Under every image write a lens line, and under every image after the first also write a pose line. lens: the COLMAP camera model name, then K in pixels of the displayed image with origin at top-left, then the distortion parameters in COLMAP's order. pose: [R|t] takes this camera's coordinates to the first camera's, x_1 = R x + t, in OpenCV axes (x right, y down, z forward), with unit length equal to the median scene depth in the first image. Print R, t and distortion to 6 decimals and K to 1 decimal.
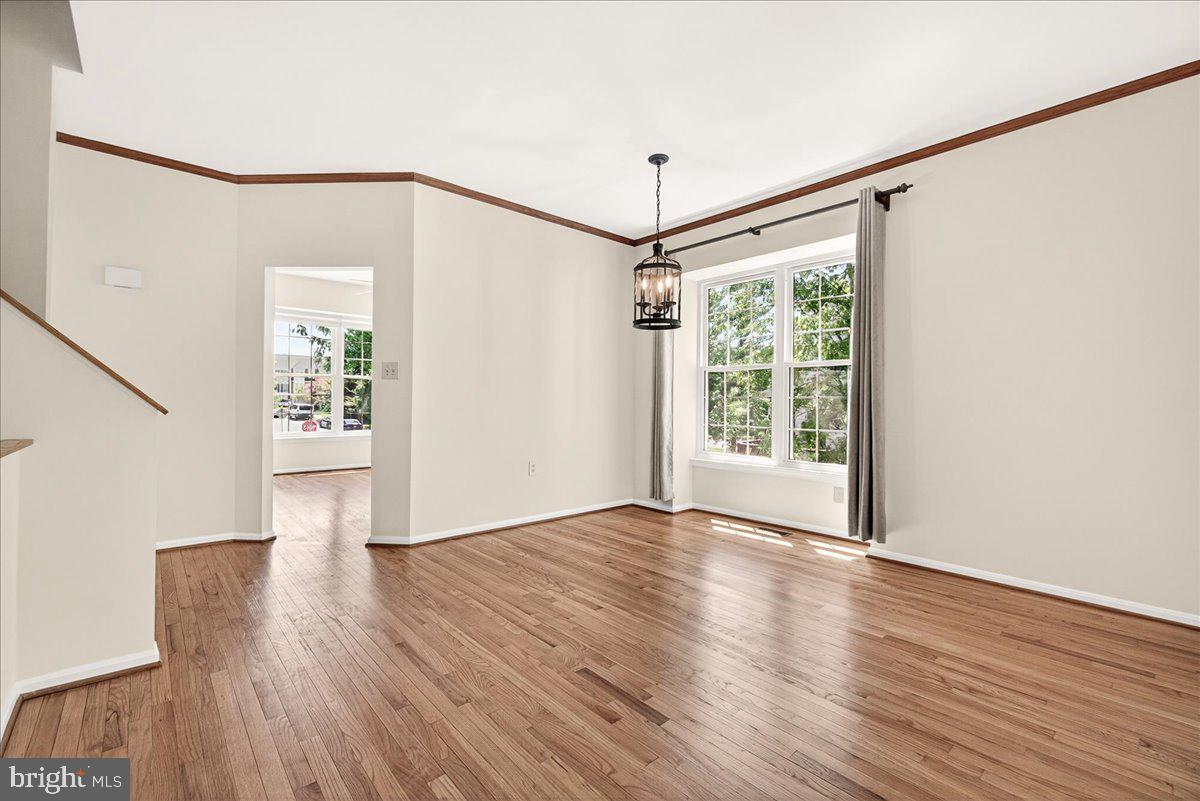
lens RADIAL K [[512.2, 0, 599.0], [0, 512.2, 398.1], [0, 0, 1]] dist [-0.003959, 0.000901]
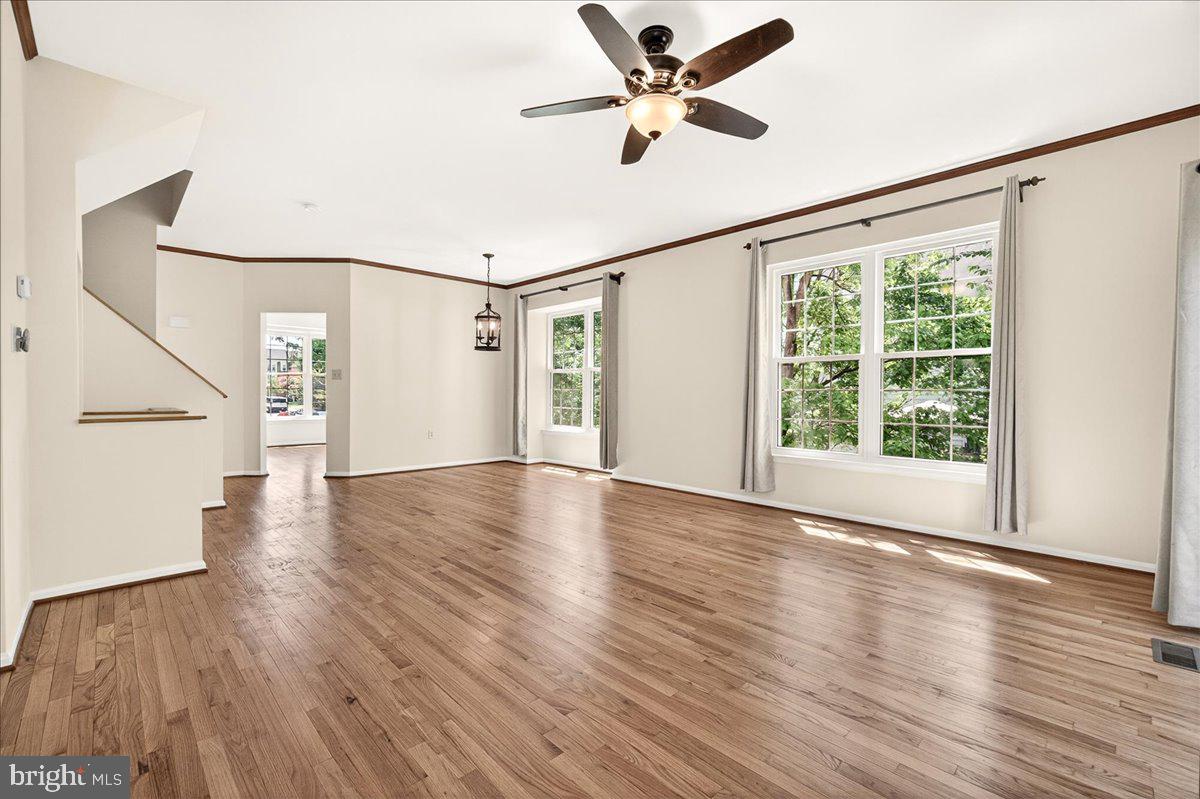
lens RADIAL K [[512.2, 0, 596.2], [0, 512.2, 398.0], [0, 0, 1]] dist [-0.003959, 0.000901]
pose [[0.999343, -0.003727, 0.036041, 0.392652], [0.003209, 0.999891, 0.014436, 0.002770], [-0.036091, -0.014311, 0.999246, -0.734088]]
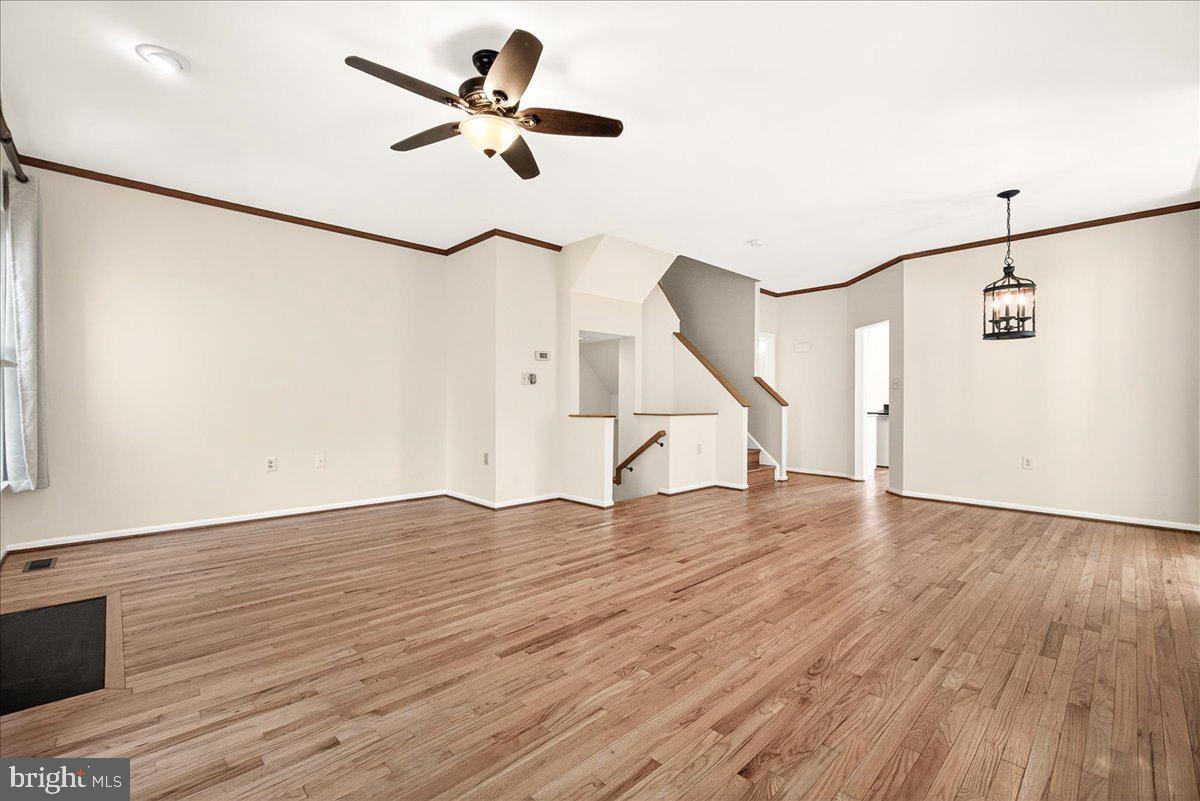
lens RADIAL K [[512.2, 0, 593.1], [0, 512.2, 396.3], [0, 0, 1]] dist [-0.003959, 0.000901]
pose [[0.029751, -0.016663, -0.999418, 1.155467], [0.000751, 0.999861, -0.016648, 0.012108], [0.999557, -0.000255, 0.029759, 0.016735]]
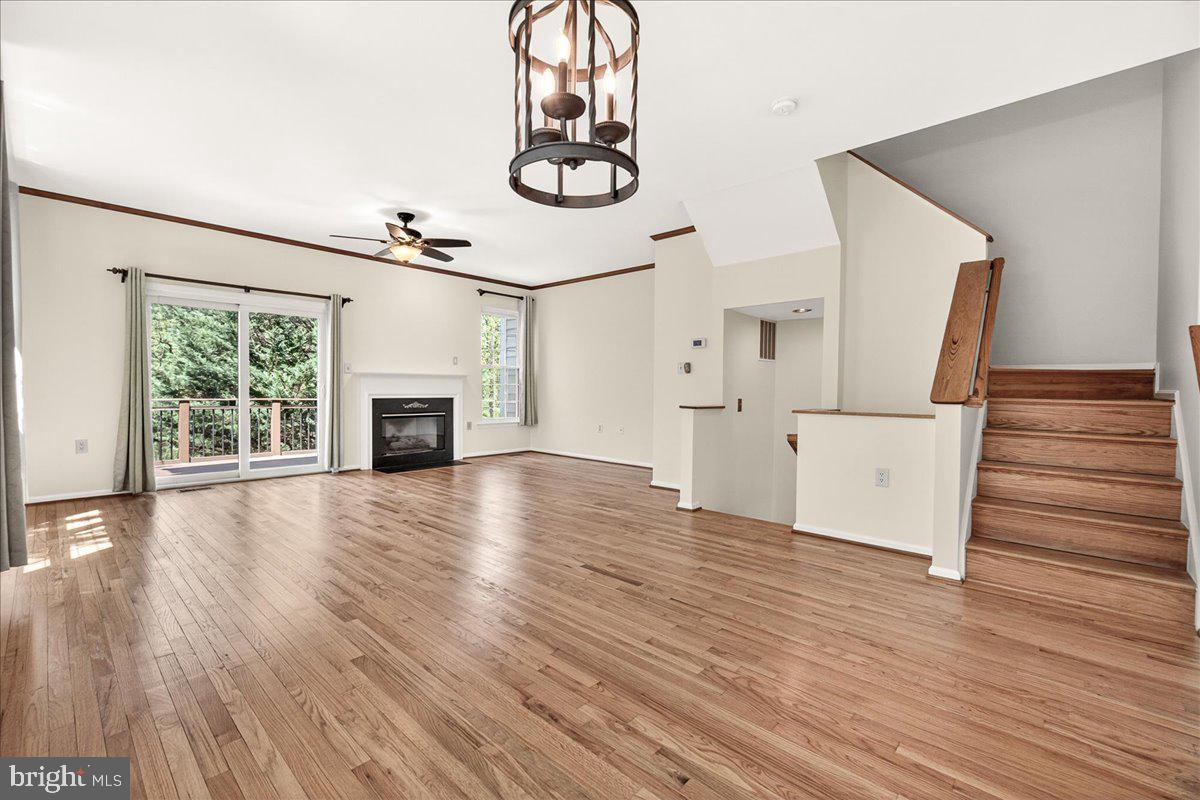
lens RADIAL K [[512.2, 0, 598.1], [0, 512.2, 392.9], [0, 0, 1]] dist [-0.003959, 0.000901]
pose [[-0.994999, -0.018817, -0.098093, 0.119949], [-0.019293, 0.999806, 0.003913, 0.008442], [0.098000, 0.005786, -0.995170, 1.277375]]
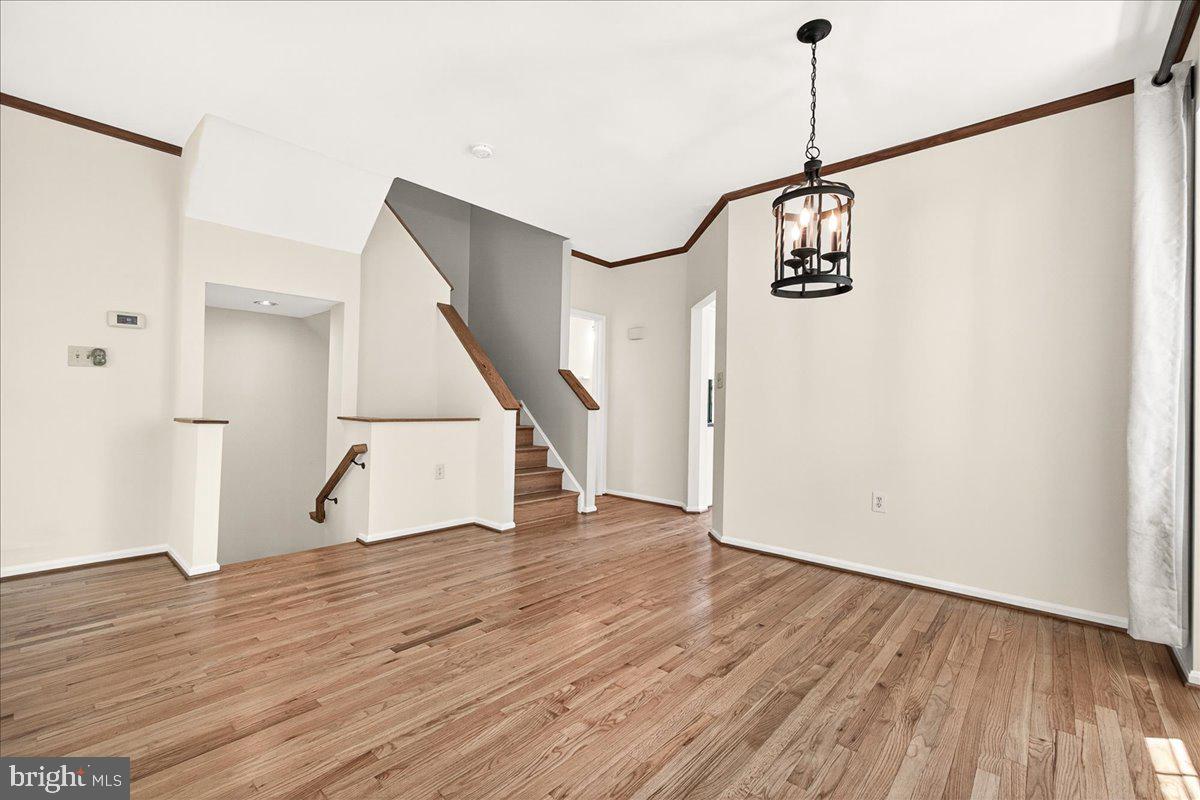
lens RADIAL K [[512.2, 0, 592.2], [0, 512.2, 397.3], [0, 0, 1]] dist [-0.003959, 0.000901]
pose [[0.111162, -0.018133, -0.993637, 0.664689], [-0.016331, 0.999665, -0.020070, 0.010177], [0.993668, 0.018458, 0.110829, 0.611457]]
